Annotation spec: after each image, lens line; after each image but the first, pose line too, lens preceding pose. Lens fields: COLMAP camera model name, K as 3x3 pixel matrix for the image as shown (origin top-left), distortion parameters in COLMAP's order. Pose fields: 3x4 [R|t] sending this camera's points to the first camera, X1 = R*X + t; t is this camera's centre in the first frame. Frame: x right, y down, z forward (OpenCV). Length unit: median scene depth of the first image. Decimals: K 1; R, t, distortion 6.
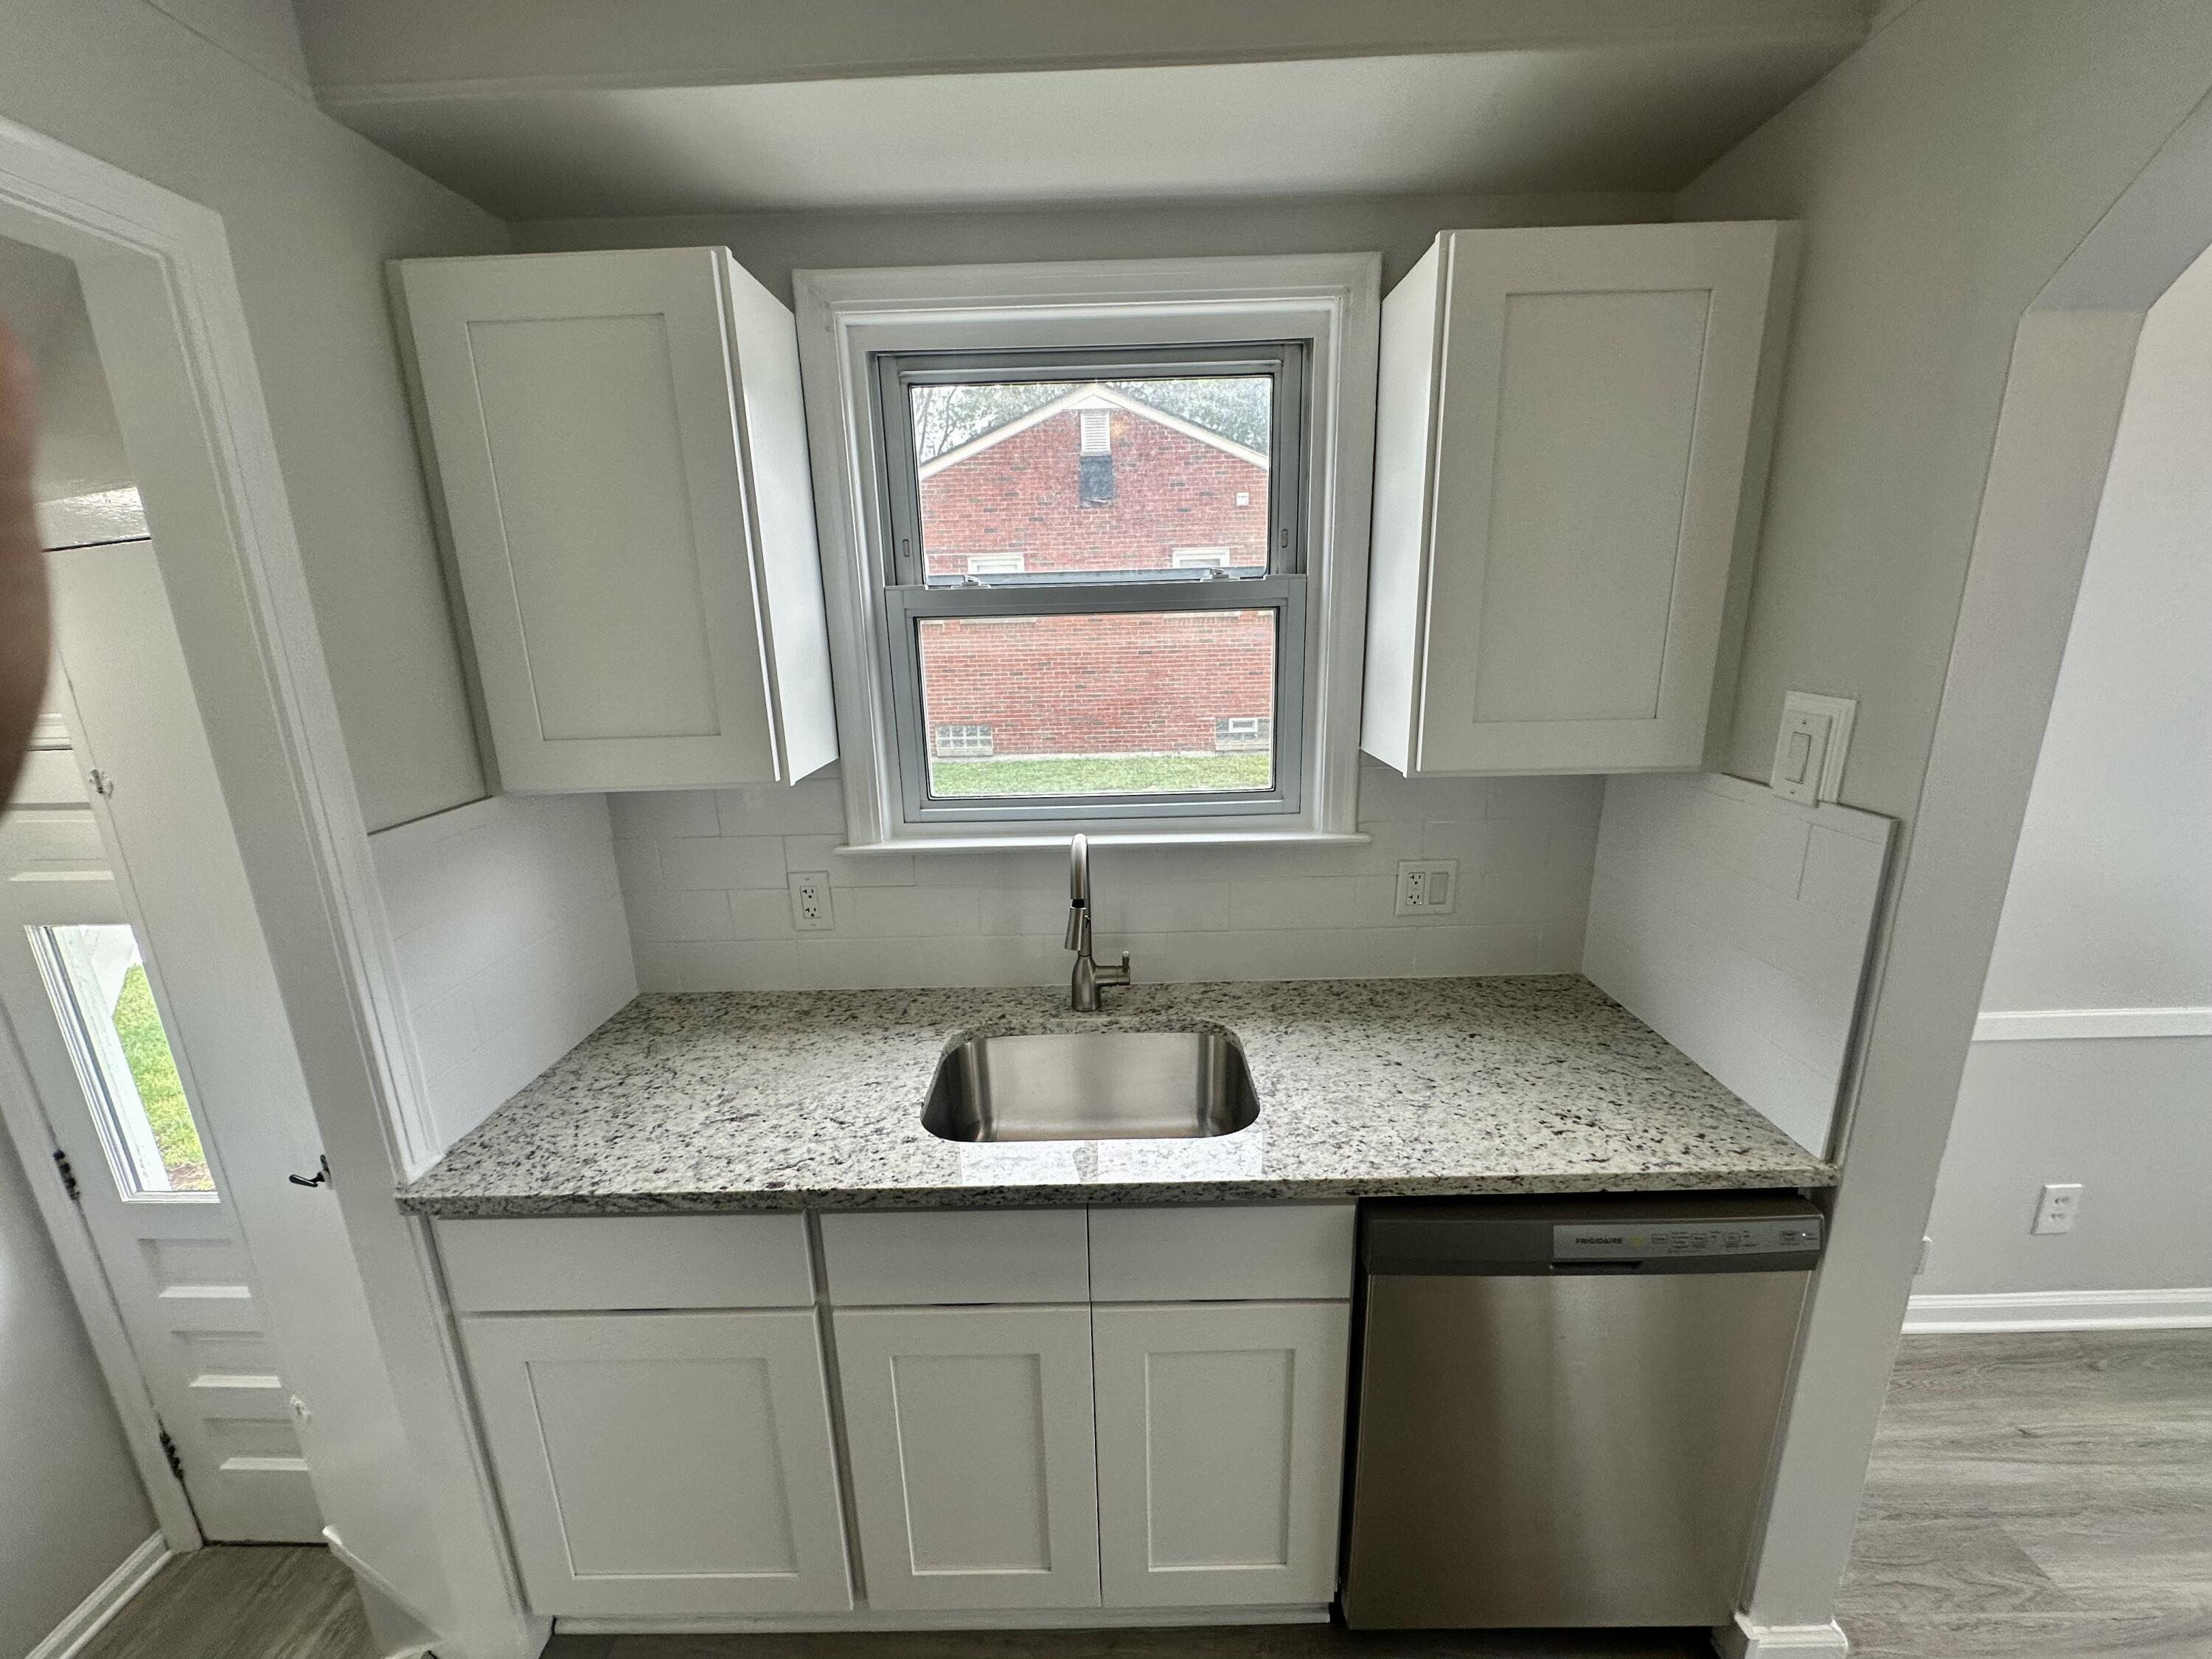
lens RADIAL K [[869.8, 0, 1106.0], [0, 869.8, 829.5], [0, 0, 1]] dist [-0.000620, 0.000331]
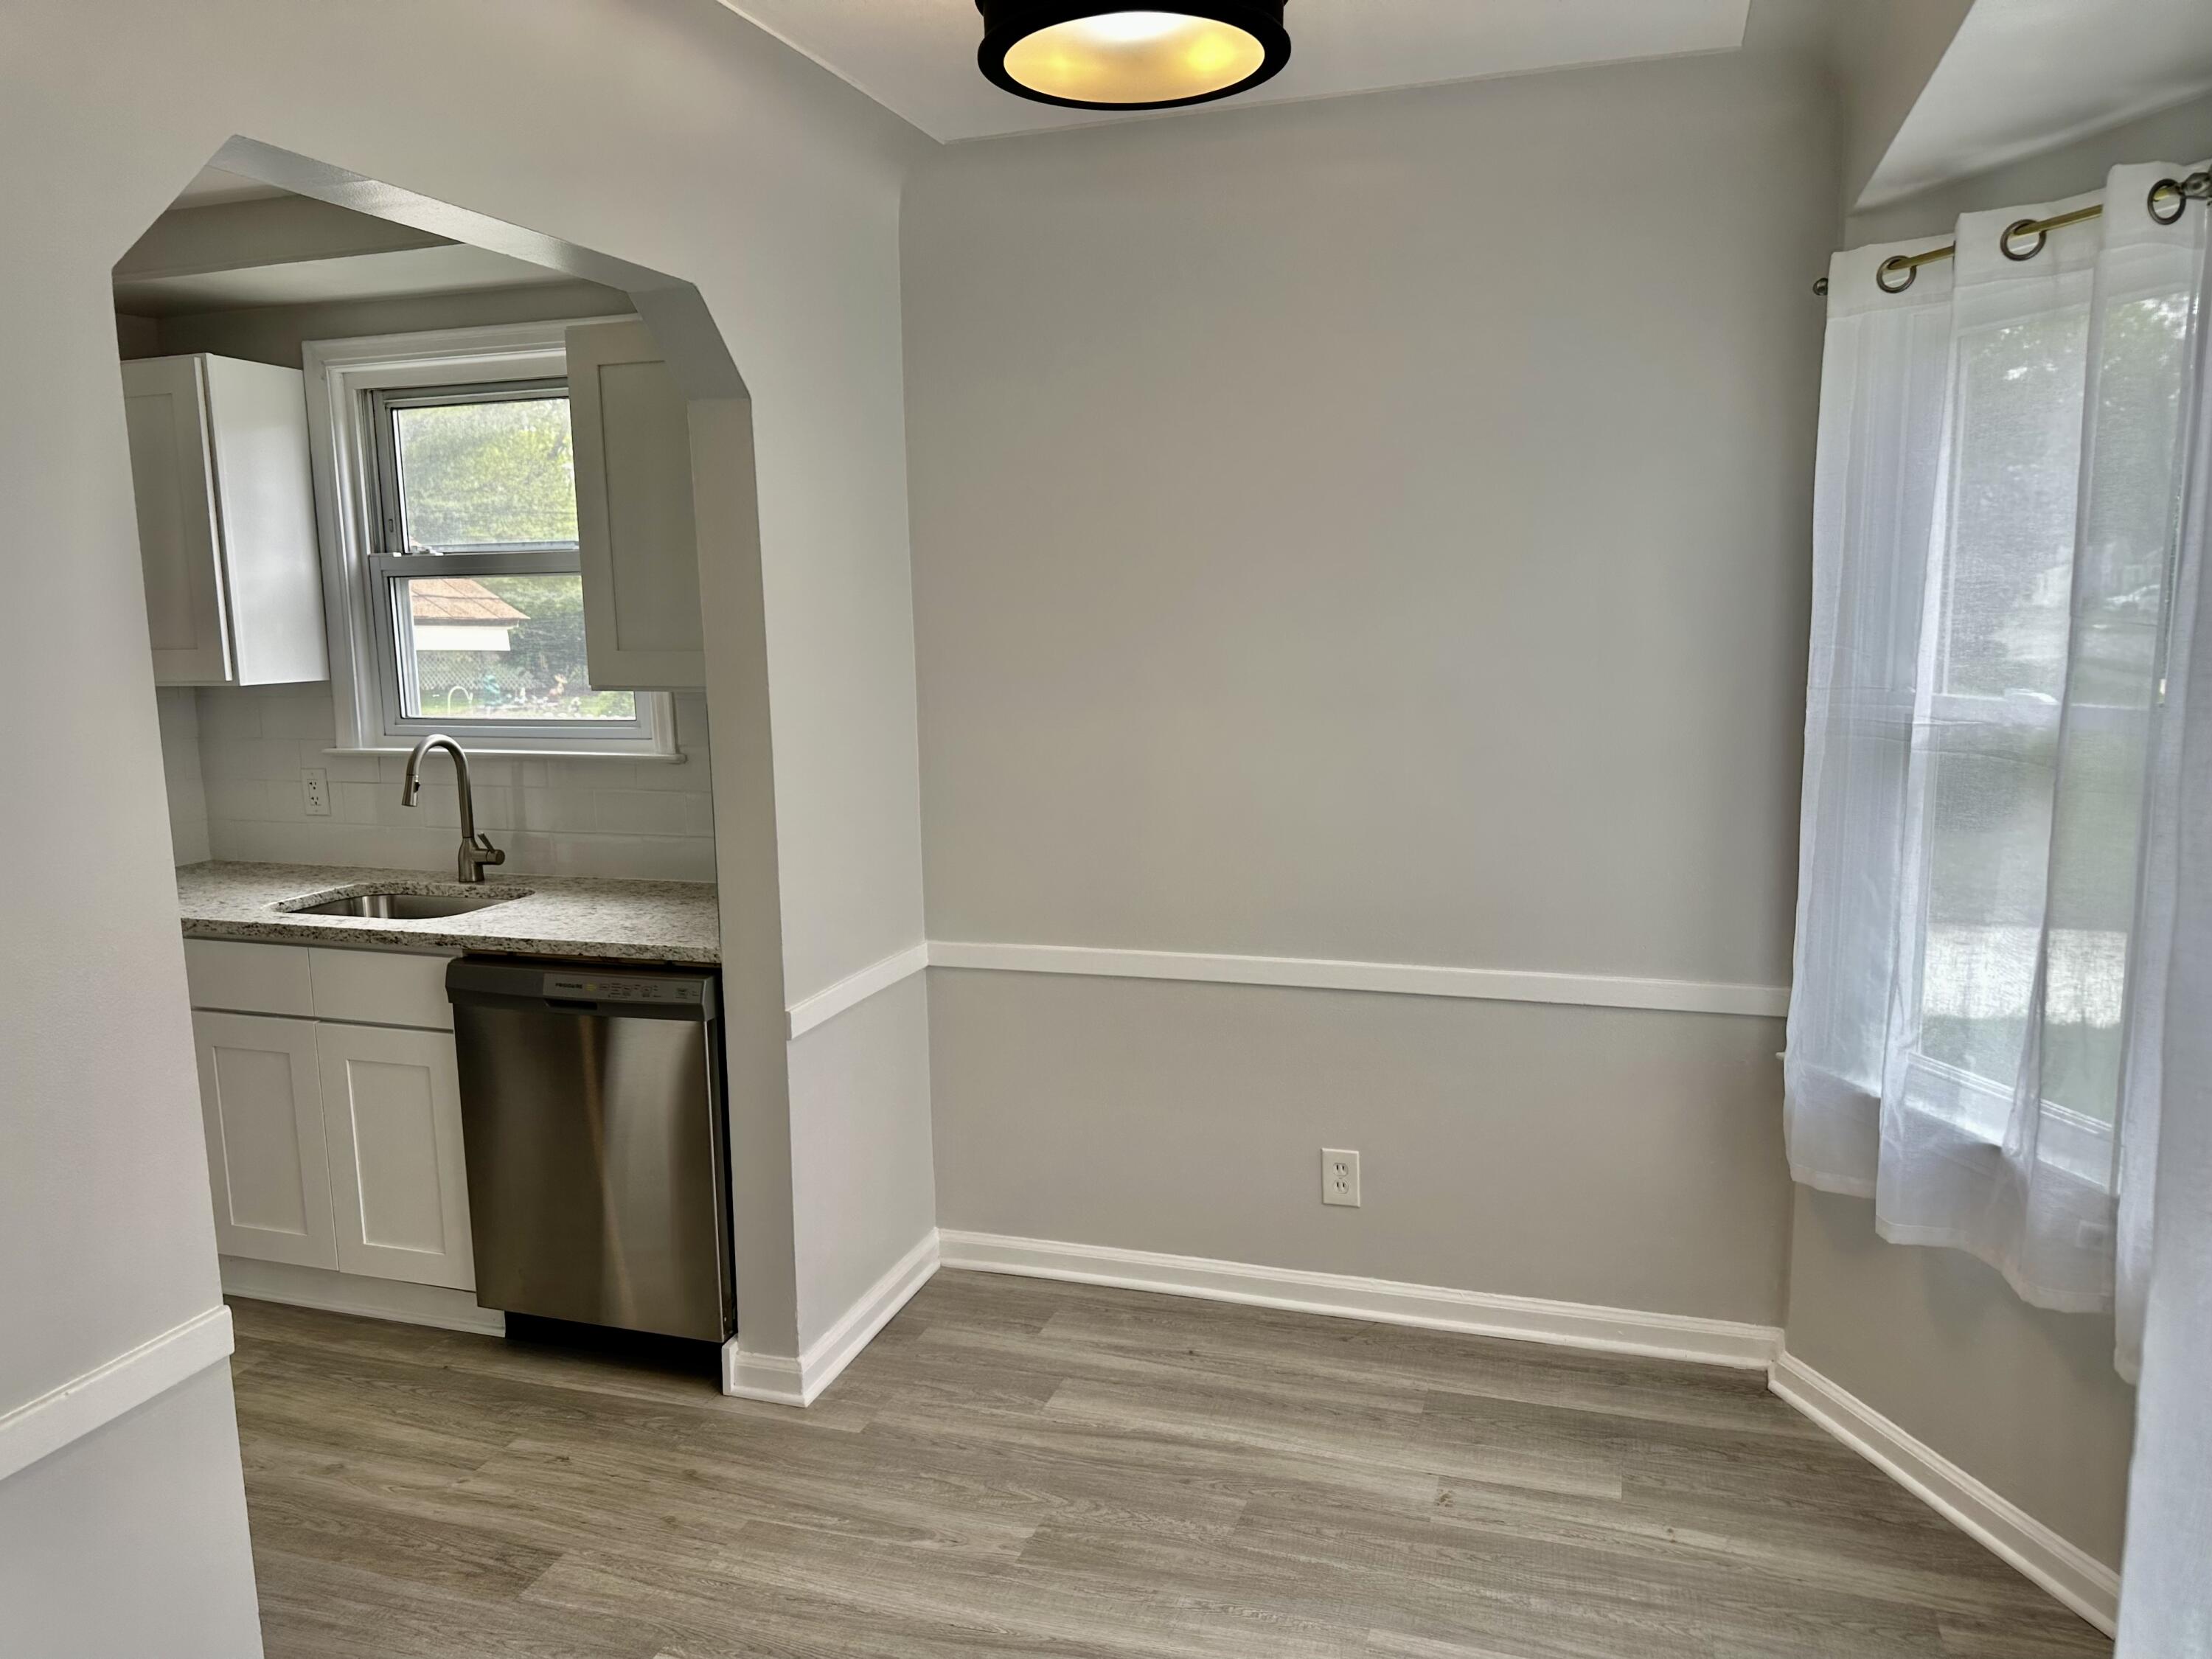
lens RADIAL K [[1594.4, 0, 1106.0], [0, 1594.4, 829.5], [0, 0, 1]] dist [0.030929, -0.009232]
pose [[0.947824, 0.049120, -0.314987, 1.653196], [-0.079871, 0.993134, -0.085467, 0.267413], [0.308627, 0.106166, 0.945240, -0.962155]]
